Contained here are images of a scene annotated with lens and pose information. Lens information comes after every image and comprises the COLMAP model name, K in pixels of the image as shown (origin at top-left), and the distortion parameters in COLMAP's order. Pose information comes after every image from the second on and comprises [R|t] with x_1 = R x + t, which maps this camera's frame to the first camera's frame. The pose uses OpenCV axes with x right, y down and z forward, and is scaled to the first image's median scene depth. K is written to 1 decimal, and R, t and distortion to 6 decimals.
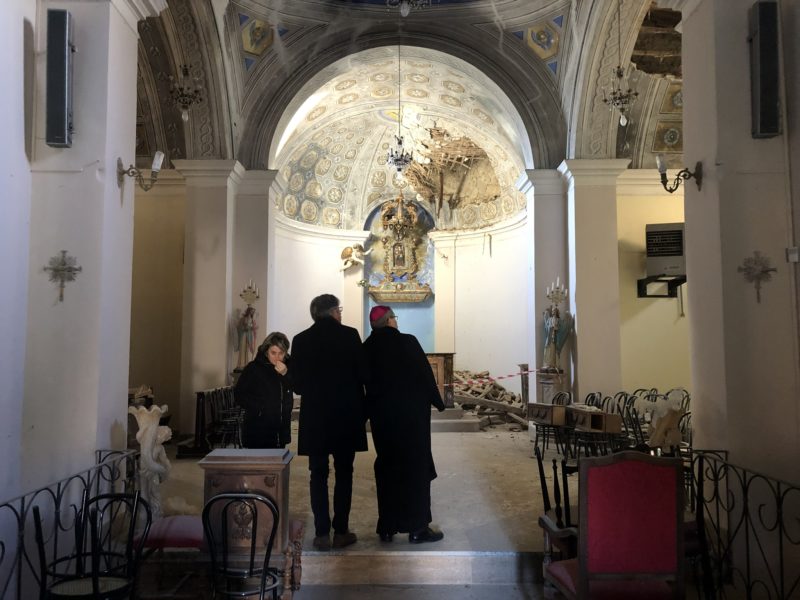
lens RADIAL K [[642.4, 0, 400.0], [0, 642.4, 300.0], [0, 0, 1]] dist [0.021478, -0.008820]
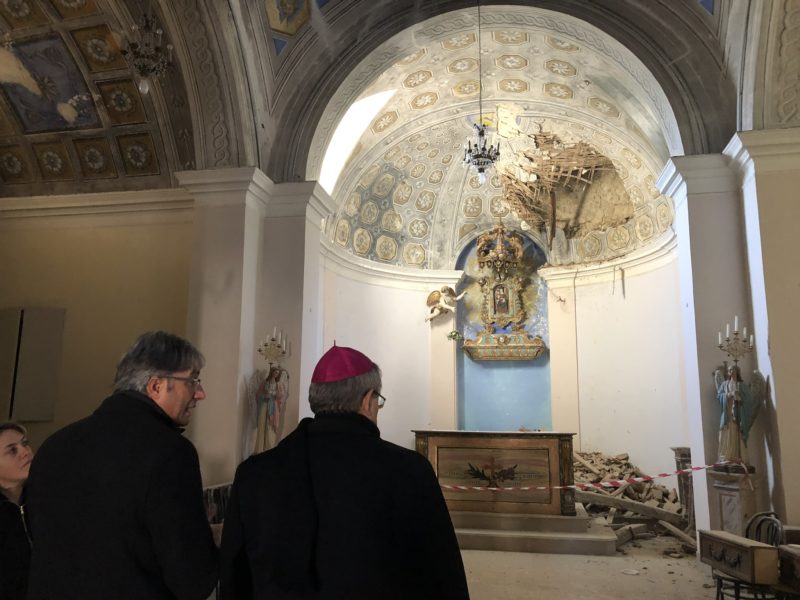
lens RADIAL K [[642.4, 0, 400.0], [0, 642.4, 300.0], [0, 0, 1]] dist [0.021478, -0.008820]
pose [[0.980226, -0.027687, -0.195937, 0.038448], [0.009072, 0.995410, -0.095271, 0.005033], [0.197675, 0.091610, 0.975978, 0.254199]]
